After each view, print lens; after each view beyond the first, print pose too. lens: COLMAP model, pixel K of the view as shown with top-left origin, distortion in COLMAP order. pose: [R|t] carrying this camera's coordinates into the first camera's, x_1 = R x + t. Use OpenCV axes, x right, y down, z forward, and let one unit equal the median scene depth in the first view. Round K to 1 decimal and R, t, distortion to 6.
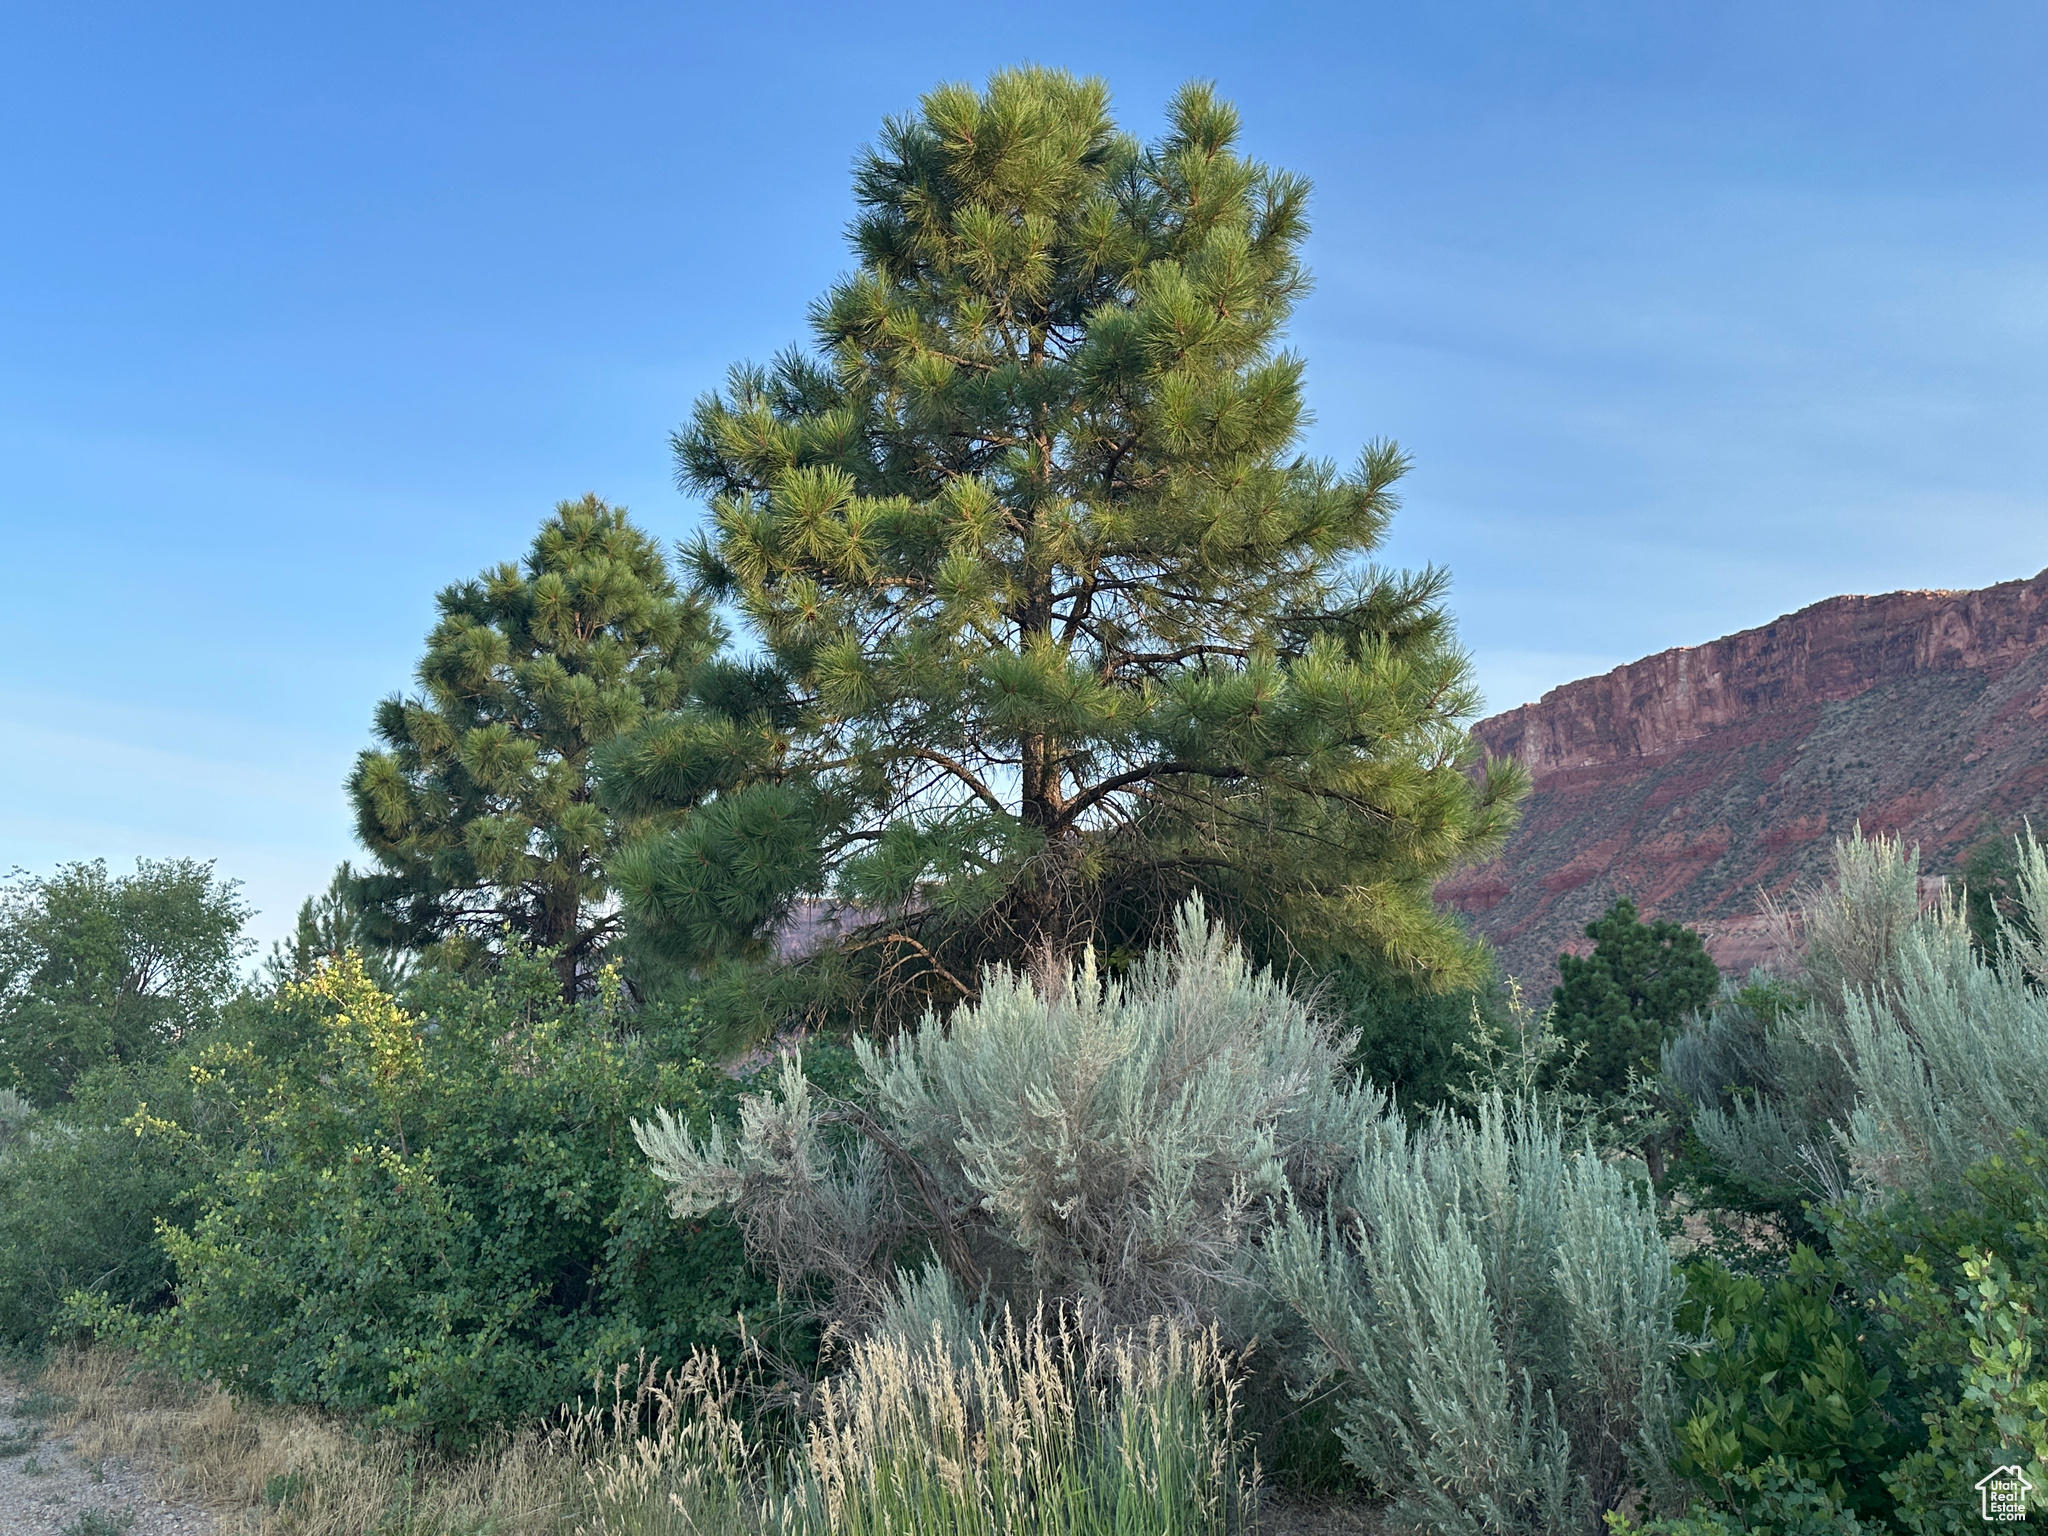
lens RADIAL K [[1736.8, 0, 1022.6], [0, 1736.8, 769.1], [0, 0, 1]] dist [0.106949, -0.140593]
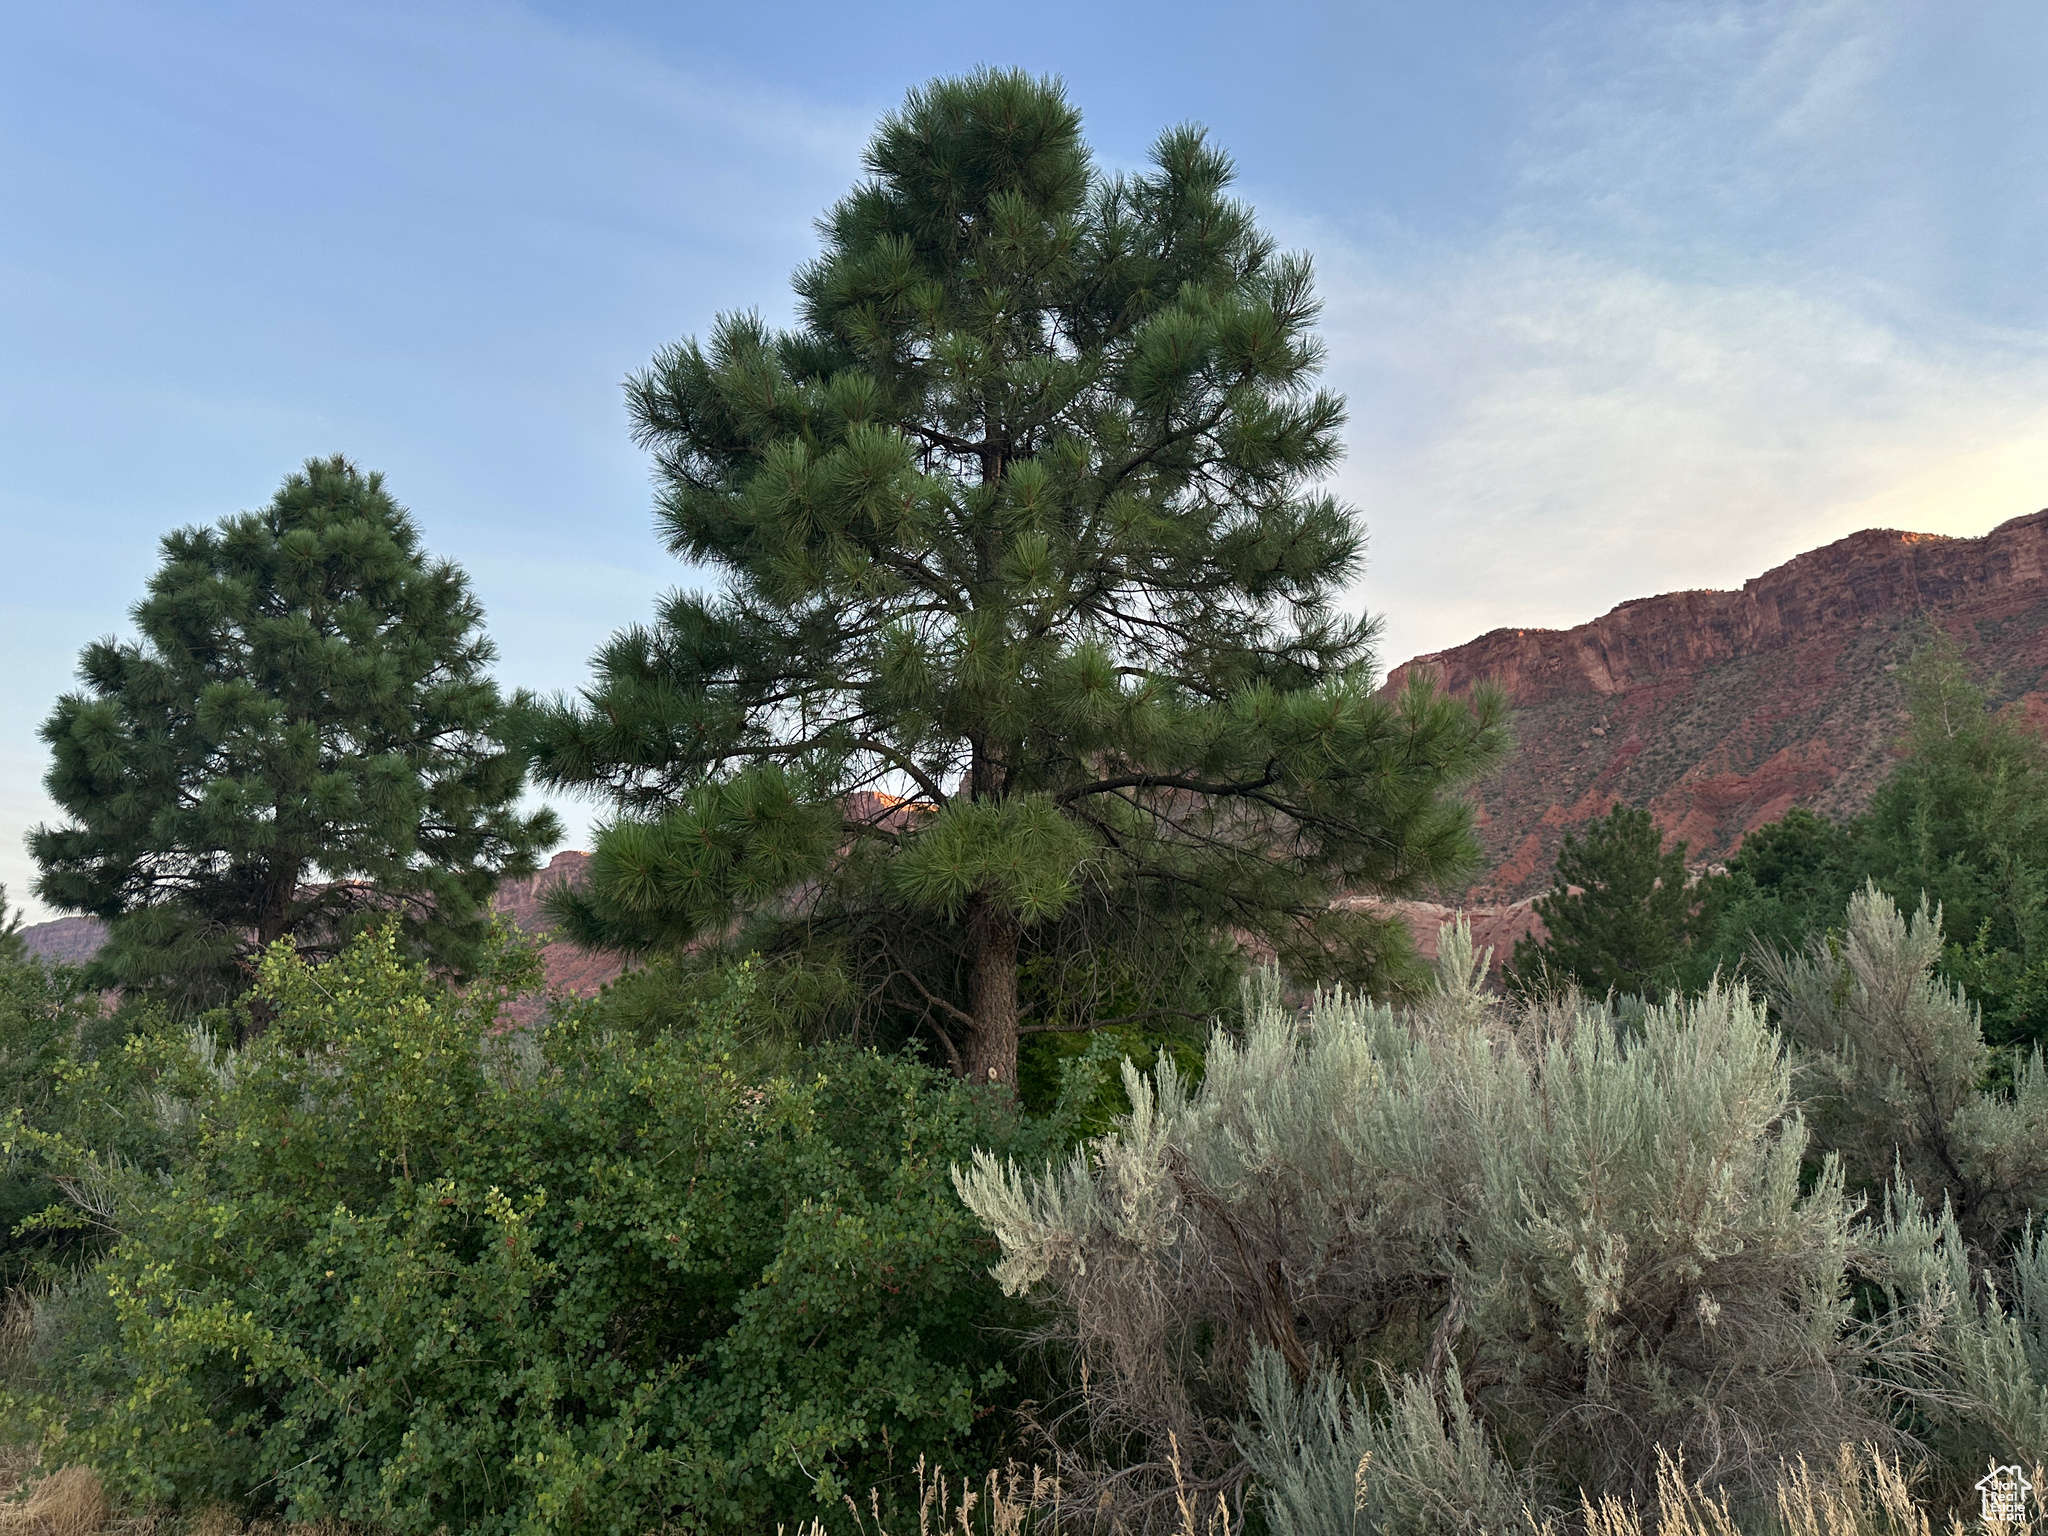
lens RADIAL K [[1453.3, 0, 1024.2], [0, 1453.3, 770.6], [0, 0, 1]] dist [0.073692, -0.089285]
pose [[0.951162, 0.076647, 0.299025, -0.124761], [-0.072600, 0.997057, -0.024635, 0.011146], [-0.300033, 0.001722, 0.953927, 0.112574]]
